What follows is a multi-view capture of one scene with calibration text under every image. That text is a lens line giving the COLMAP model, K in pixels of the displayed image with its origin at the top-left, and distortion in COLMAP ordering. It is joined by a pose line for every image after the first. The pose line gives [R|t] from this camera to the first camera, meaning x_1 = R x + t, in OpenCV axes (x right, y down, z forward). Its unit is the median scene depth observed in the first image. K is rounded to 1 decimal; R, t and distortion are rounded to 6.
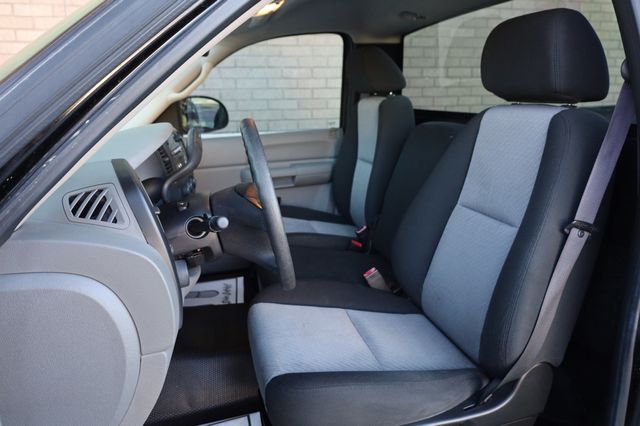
lens RADIAL K [[437.4, 0, 324.3], [0, 437.4, 214.6], [0, 0, 1]] dist [-0.004301, 0.009897]
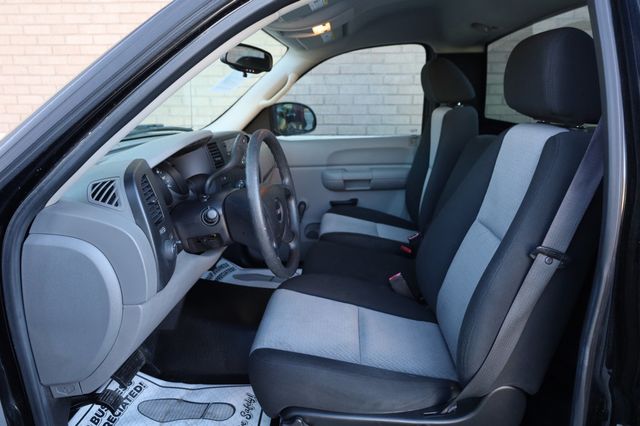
lens RADIAL K [[437.4, 0, 333.1], [0, 437.4, 215.3], [0, 0, 1]] dist [-0.004301, 0.009897]
pose [[0.950695, 0.095033, -0.295209, 0.202112], [-0.094540, 0.995393, 0.015977, -0.013379], [0.295368, 0.012720, 0.955299, -0.037327]]
